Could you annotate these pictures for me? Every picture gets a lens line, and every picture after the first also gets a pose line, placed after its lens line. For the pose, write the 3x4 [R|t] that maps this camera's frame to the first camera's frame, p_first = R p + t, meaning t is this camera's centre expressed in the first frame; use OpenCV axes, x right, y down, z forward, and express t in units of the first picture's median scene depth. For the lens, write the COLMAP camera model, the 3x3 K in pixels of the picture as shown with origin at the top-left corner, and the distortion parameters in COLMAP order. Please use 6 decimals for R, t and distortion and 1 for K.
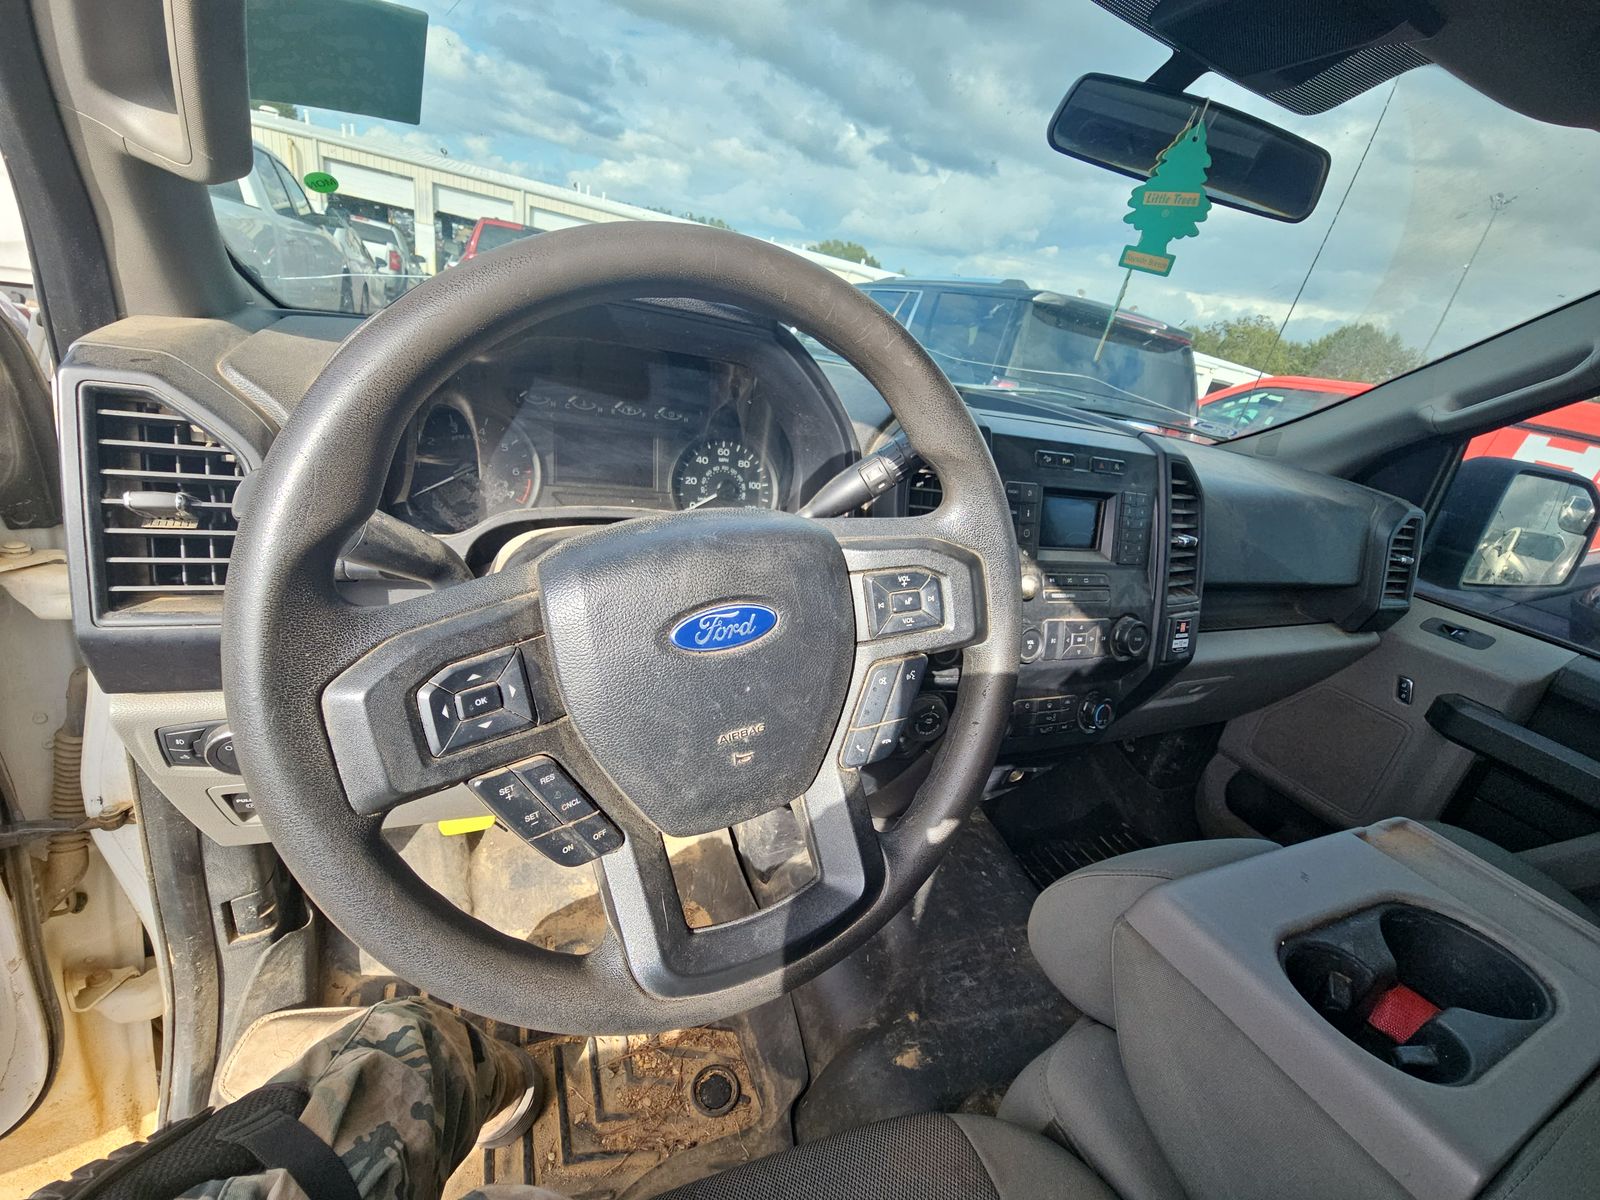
lens RADIAL K [[673.0, 0, 796.8], [0, 673.0, 606.8], [0, 0, 1]] dist [-0.016544, -0.000403]
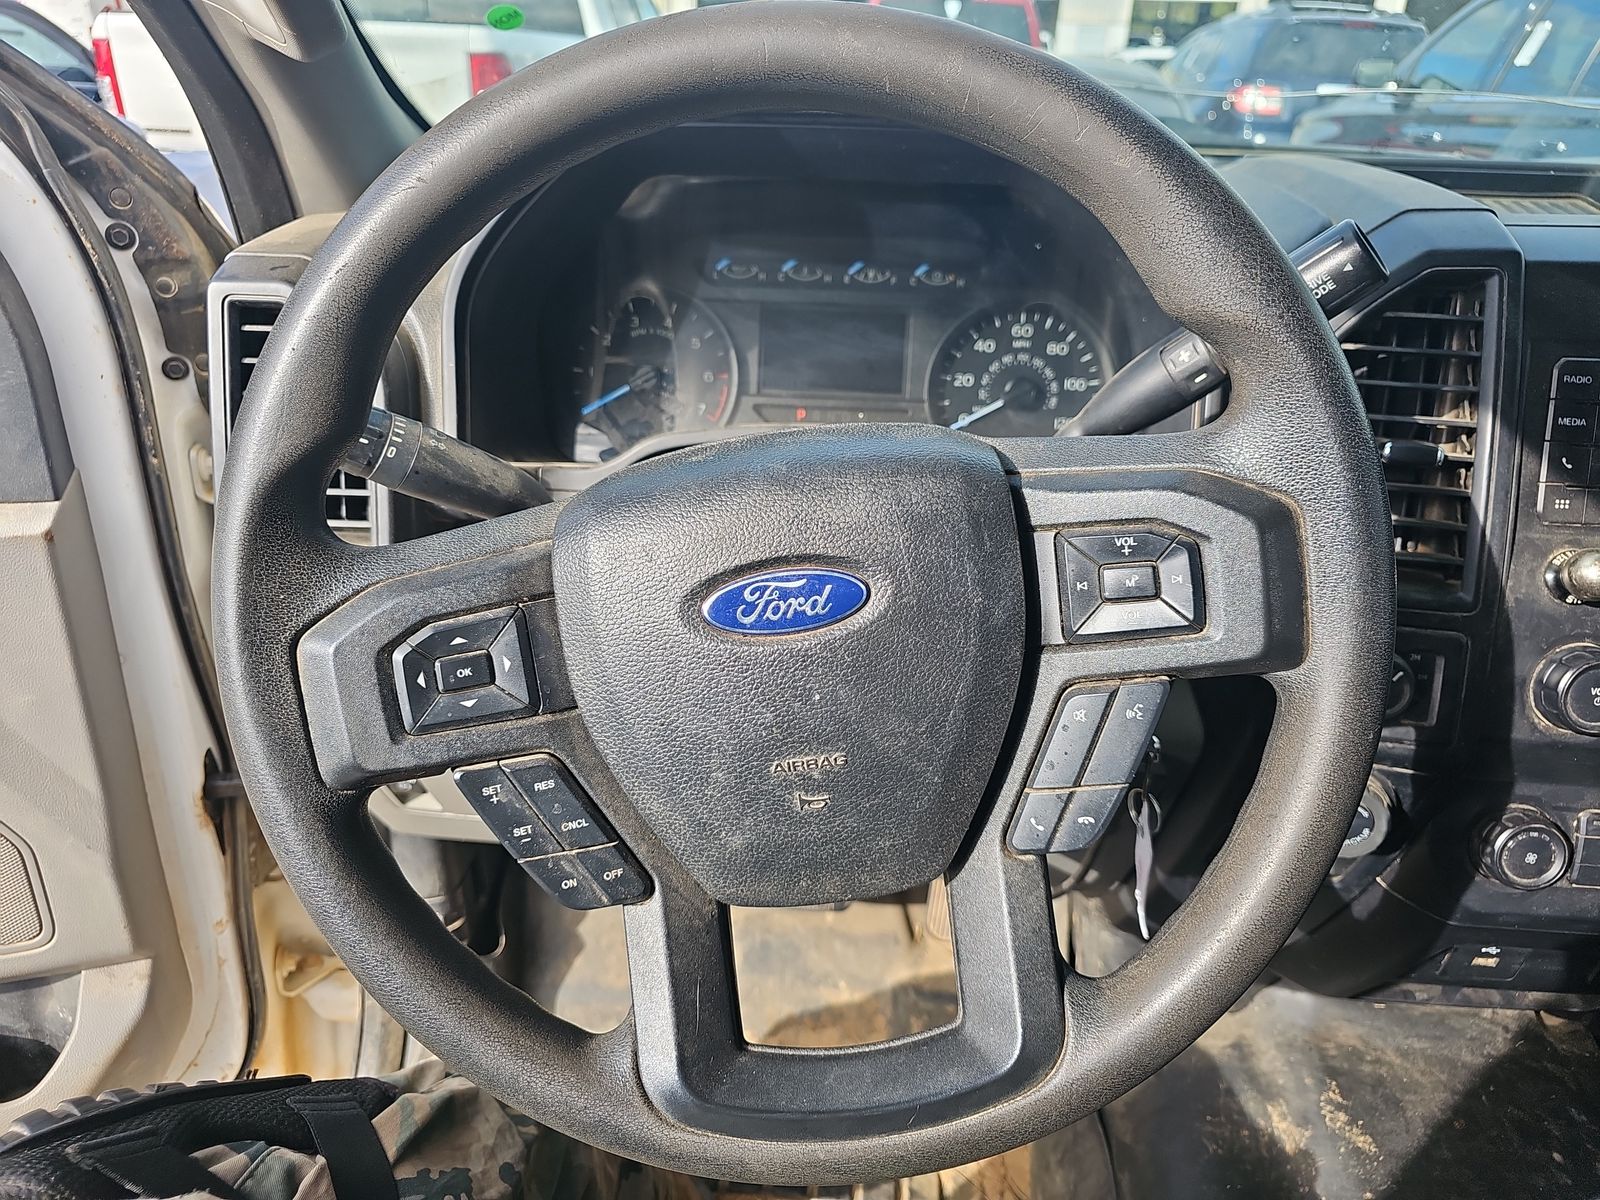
lens RADIAL K [[1105.5, 0, 800.0], [0, 1105.5, 600.0], [0, 0, 1]] dist [0.010810, -0.024770]
pose [[0.867240, 0.062209, -0.493989, 0.381258], [-0.057117, 0.998044, 0.025413, -0.000045], [0.494604, 0.006176, 0.869097, 0.044644]]
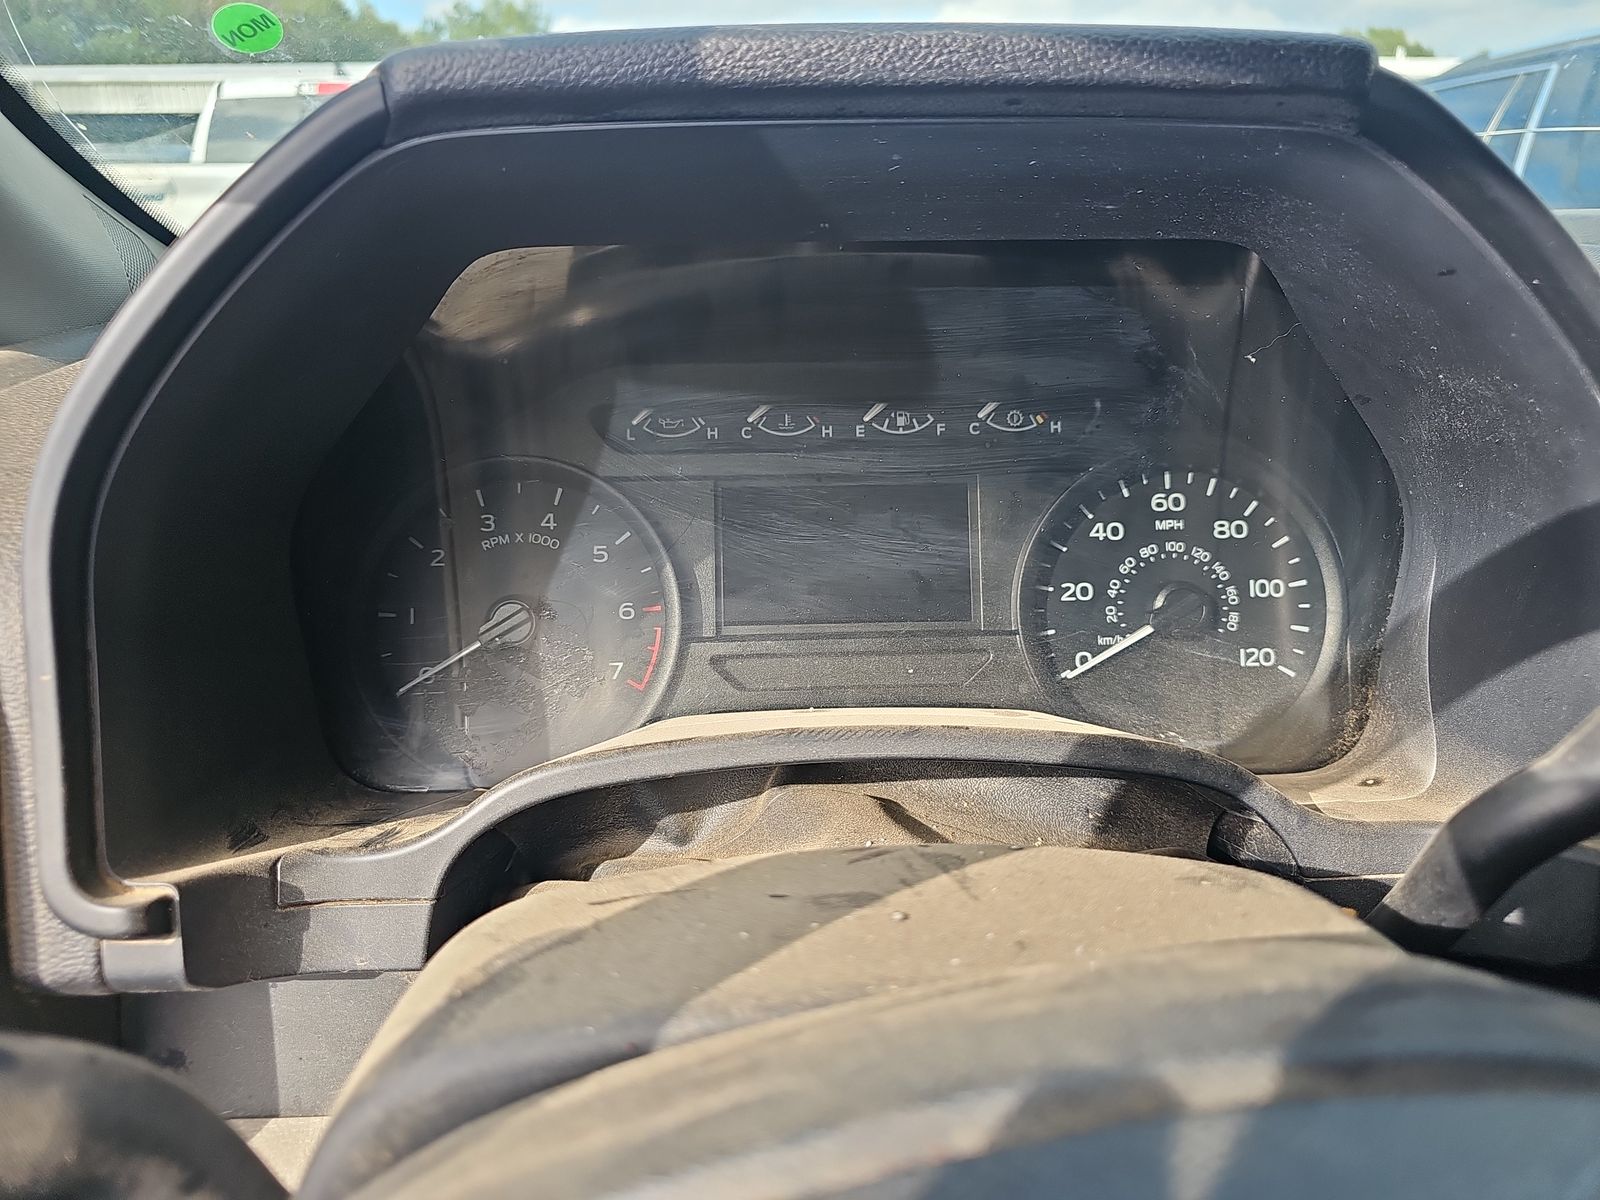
lens RADIAL K [[1105.5, 0, 800.0], [0, 1105.5, 600.0], [0, 0, 1]] dist [0.010810, -0.024770]
pose [[0.911327, -0.051281, -0.408477, -0.083343], [0.018118, 0.996246, -0.084649, -0.221990], [0.411284, 0.069742, 0.908835, 0.654916]]
